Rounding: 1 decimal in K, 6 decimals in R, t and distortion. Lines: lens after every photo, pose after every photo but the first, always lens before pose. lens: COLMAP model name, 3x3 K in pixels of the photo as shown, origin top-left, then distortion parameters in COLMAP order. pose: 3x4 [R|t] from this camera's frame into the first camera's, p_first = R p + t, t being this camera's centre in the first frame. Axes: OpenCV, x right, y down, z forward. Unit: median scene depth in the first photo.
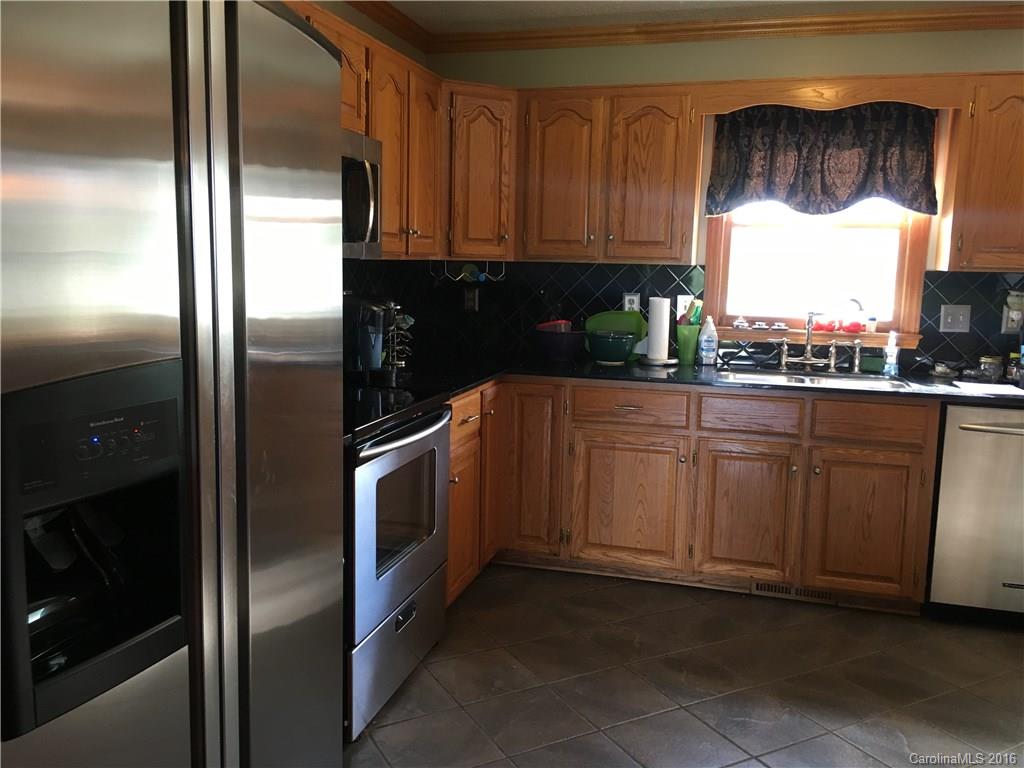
lens RADIAL K [[869.0, 0, 511.4], [0, 869.0, 383.1], [0, 0, 1]] dist [0.065248, -0.102047]
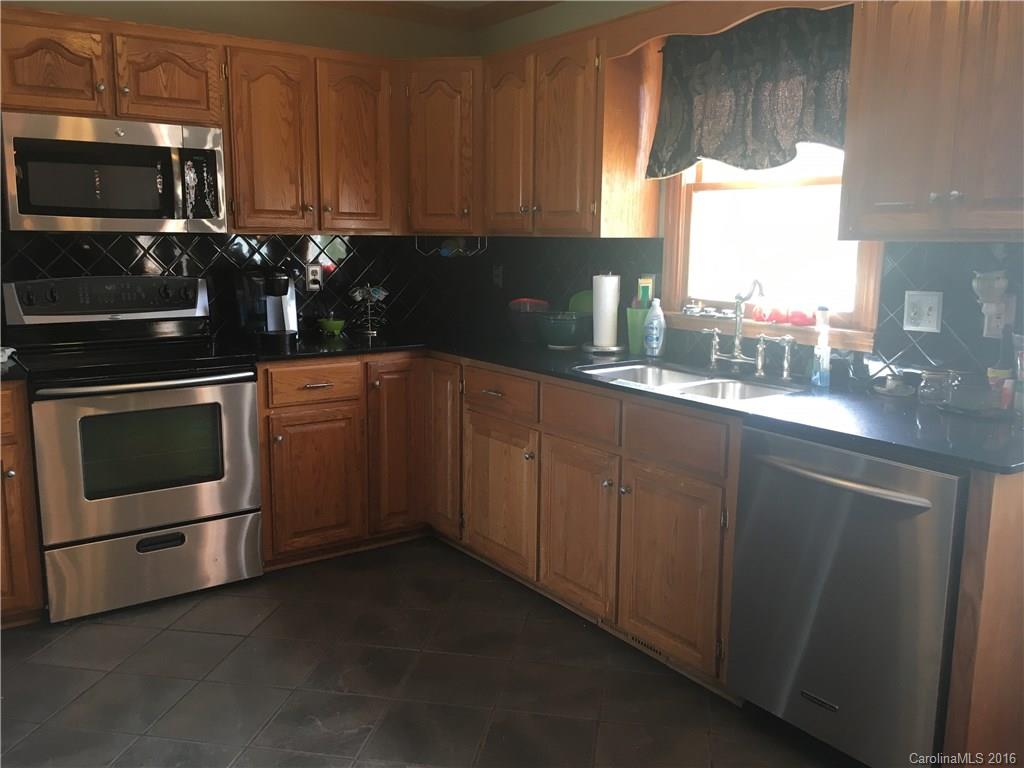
lens RADIAL K [[869.0, 0, 510.9], [0, 869.0, 383.7], [0, 0, 1]] dist [0.065248, -0.102047]
pose [[0.778595, 0.091392, -0.620836, 0.672296], [-0.079948, 0.995723, 0.046315, -0.023594], [0.622413, 0.013574, 0.782571, 0.267780]]
